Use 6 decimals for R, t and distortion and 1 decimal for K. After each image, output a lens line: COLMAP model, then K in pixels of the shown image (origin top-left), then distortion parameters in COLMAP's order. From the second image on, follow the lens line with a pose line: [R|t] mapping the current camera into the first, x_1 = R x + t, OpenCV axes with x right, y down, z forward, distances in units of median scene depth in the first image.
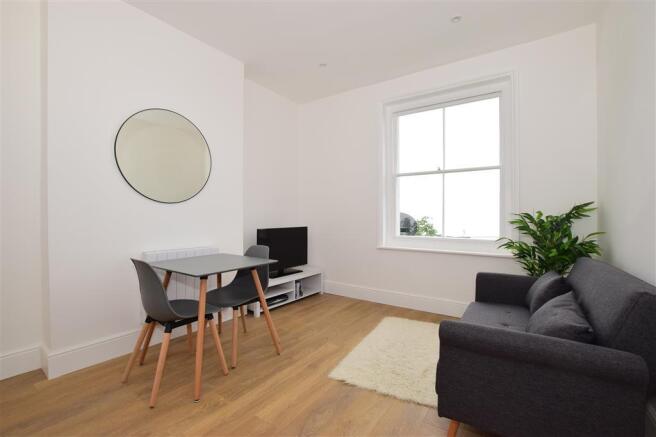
lens RADIAL K [[290.3, 0, 328.0], [0, 290.3, 218.5], [0, 0, 1]] dist [-0.014739, -0.000001]
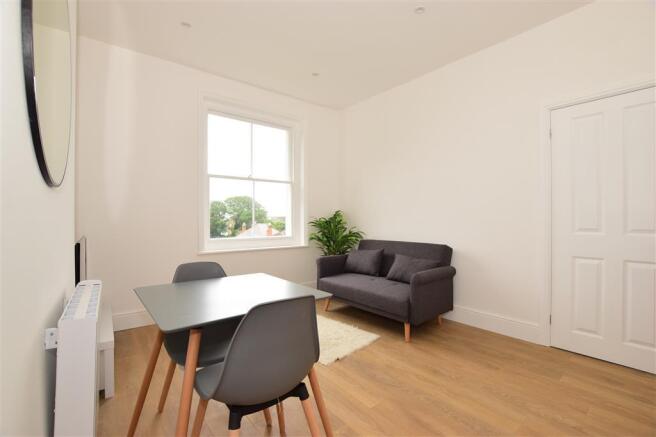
lens RADIAL K [[290.3, 0, 328.0], [0, 290.3, 218.5], [0, 0, 1]] dist [-0.014739, -0.000001]
pose [[0.284915, -0.003574, 0.958546, -0.659753], [0.011469, 0.999934, 0.000319, -0.004937], [-0.958484, 0.010903, 0.284937, 0.426725]]
